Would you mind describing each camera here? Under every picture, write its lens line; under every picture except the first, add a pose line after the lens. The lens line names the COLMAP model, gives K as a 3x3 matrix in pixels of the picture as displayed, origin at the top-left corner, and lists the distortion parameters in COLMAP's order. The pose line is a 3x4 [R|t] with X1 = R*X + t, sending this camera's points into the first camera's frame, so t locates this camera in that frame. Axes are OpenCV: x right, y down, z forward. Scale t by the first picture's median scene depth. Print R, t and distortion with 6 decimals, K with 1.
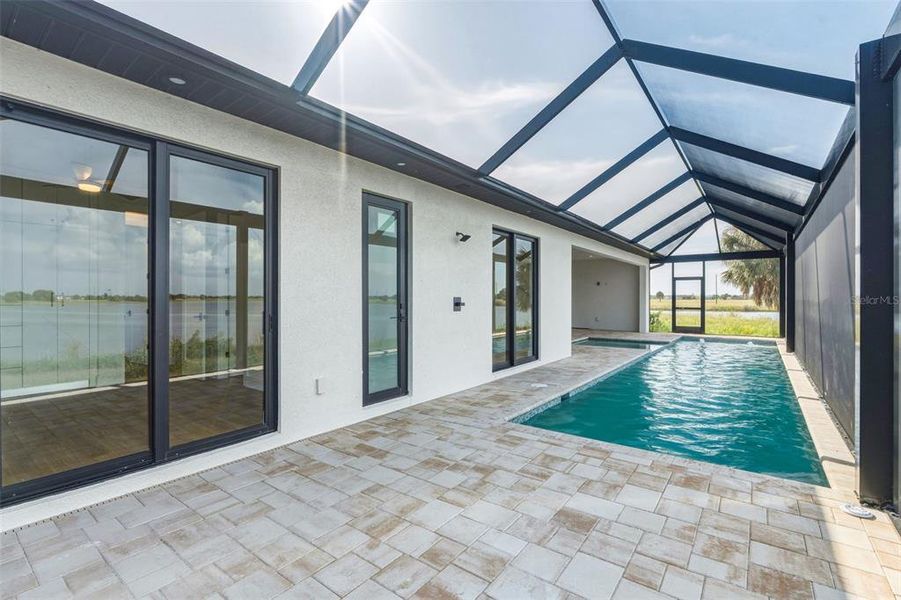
lens RADIAL K [[407.2, 0, 447.3], [0, 407.2, 295.6], [0, 0, 1]] dist [-0.004061, 0.001965]
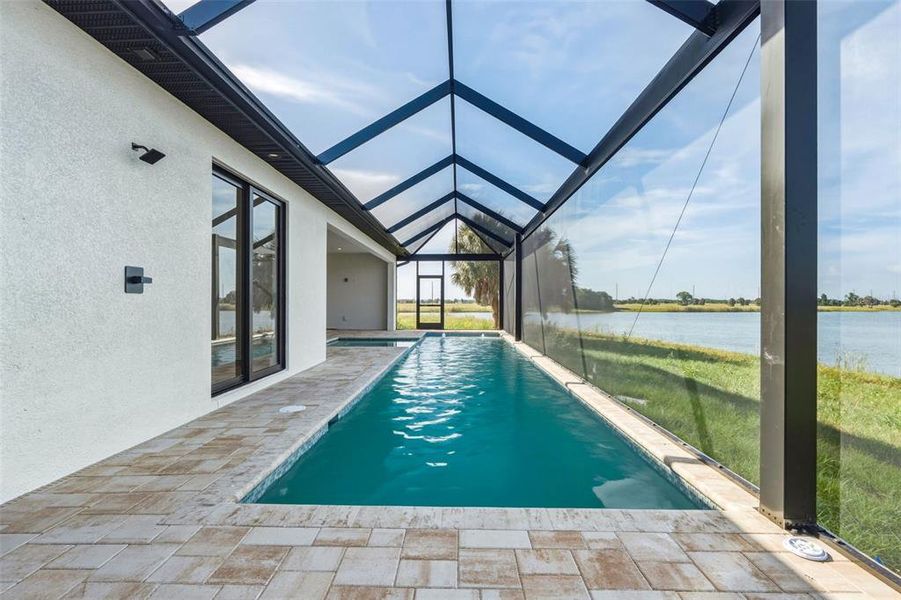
lens RADIAL K [[407.2, 0, 446.3], [0, 407.2, 303.5], [0, 0, 1]] dist [-0.004061, 0.001965]
pose [[0.812120, -0.001511, 0.583488, 0.051125], [-0.003956, 0.999959, 0.008096, 0.051767], [-0.583477, -0.008883, 0.812081, 0.381330]]
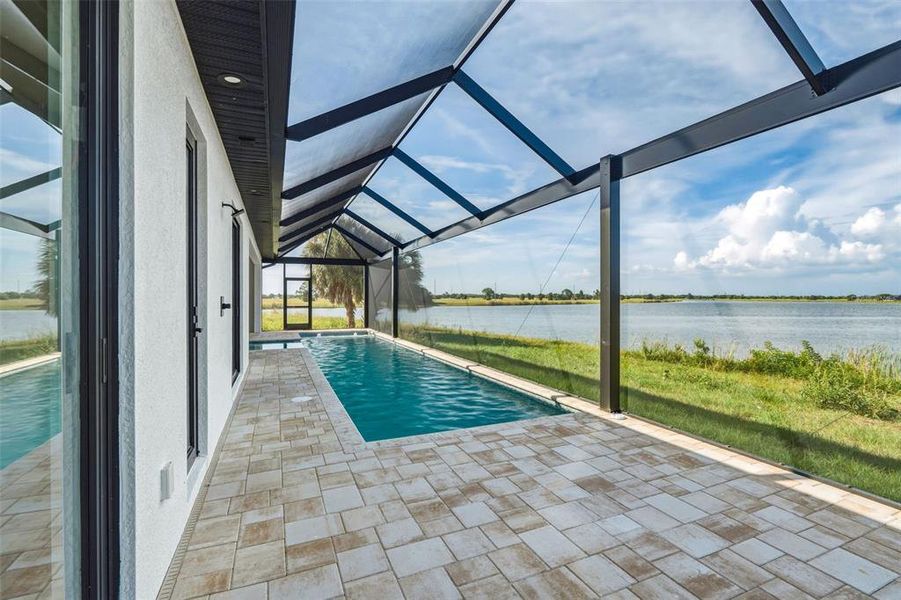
lens RADIAL K [[407.2, 0, 444.2], [0, 407.2, 296.4], [0, 0, 1]] dist [-0.004061, 0.001965]
pose [[0.499117, -0.000532, 0.866534, -0.435762], [-0.002587, 0.999994, 0.002104, 0.001404], [-0.866531, -0.003292, 0.499113, 0.370197]]
